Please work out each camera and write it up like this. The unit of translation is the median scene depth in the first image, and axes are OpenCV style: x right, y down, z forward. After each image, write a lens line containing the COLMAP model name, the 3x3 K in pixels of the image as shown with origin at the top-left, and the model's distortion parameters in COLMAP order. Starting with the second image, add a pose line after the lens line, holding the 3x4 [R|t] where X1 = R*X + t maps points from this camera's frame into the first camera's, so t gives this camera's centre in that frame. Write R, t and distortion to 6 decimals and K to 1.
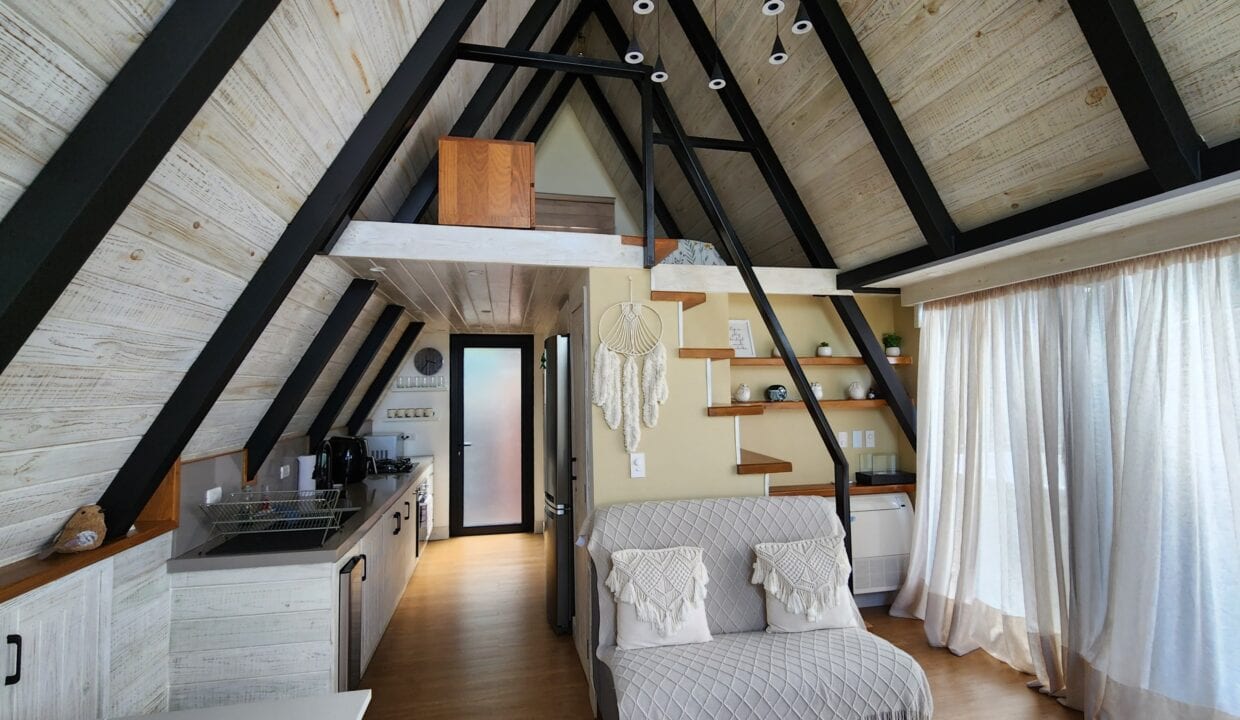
lens RADIAL K [[557.7, 0, 620.8], [0, 557.7, 365.1], [0, 0, 1]] dist [0.001498, 0.000225]
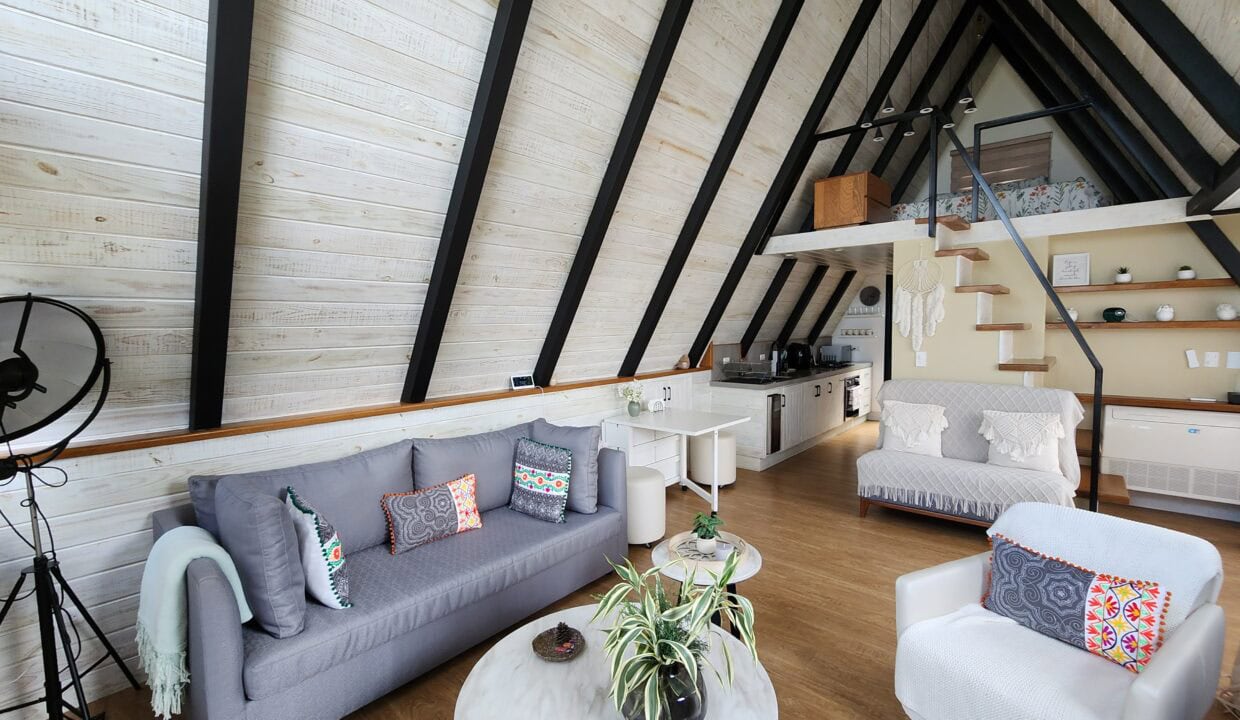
lens RADIAL K [[504.8, 0, 621.2], [0, 504.8, 365.0], [0, 0, 1]] dist [-0.017827, 0.000132]
pose [[0.592339, 0.065278, -0.803040, 0.705410], [0.045041, 0.992471, 0.113899, -0.014088], [0.804429, -0.103637, 0.584939, -0.599596]]
